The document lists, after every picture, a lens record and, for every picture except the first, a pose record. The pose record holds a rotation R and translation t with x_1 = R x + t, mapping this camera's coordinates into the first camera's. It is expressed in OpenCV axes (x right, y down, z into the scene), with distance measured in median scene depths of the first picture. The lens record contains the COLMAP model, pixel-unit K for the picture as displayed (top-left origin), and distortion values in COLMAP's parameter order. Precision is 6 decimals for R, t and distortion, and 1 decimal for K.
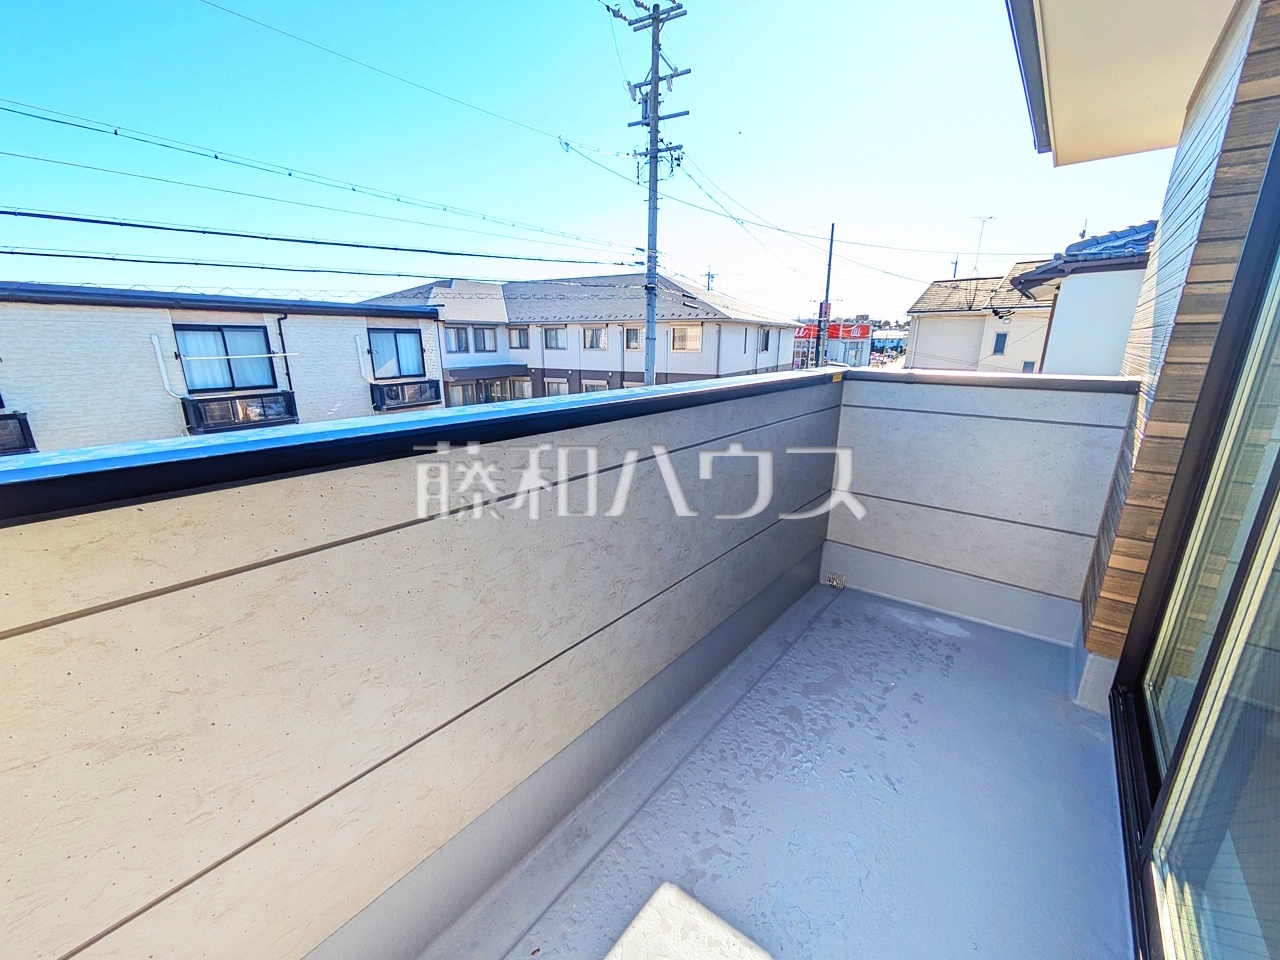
lens RADIAL K [[507.7, 0, 643.7], [0, 507.7, 478.4], [0, 0, 1]] dist [0.002493, 0.001039]
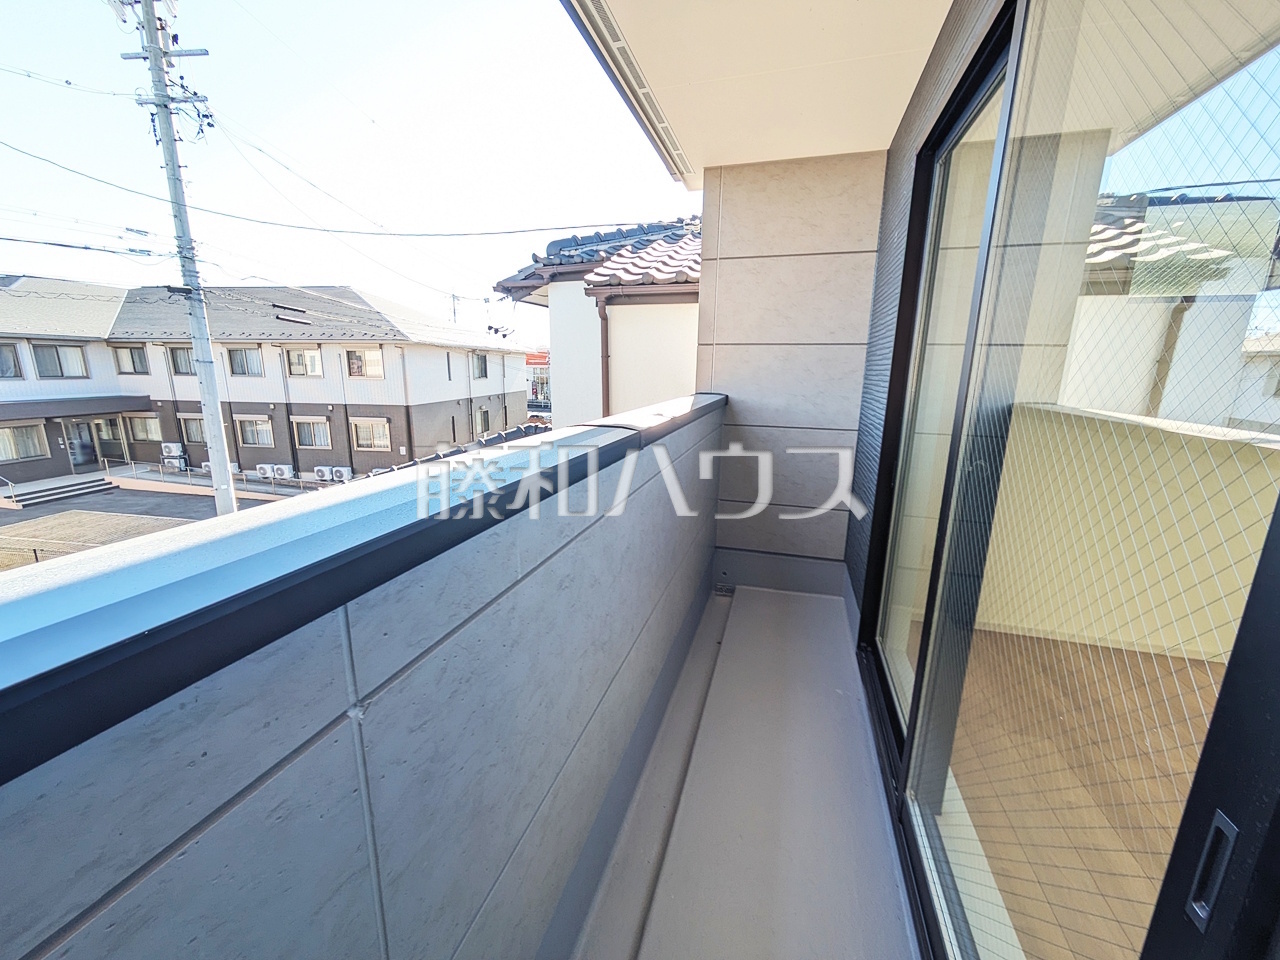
lens RADIAL K [[507.7, 0, 642.8], [0, 507.7, 482.9], [0, 0, 1]] dist [0.002493, 0.001039]
pose [[0.930413, -0.074026, 0.358959, 0.167332], [0.088947, 0.995717, -0.025208, -0.015773], [-0.355556, 0.055382, 0.933013, 0.061406]]
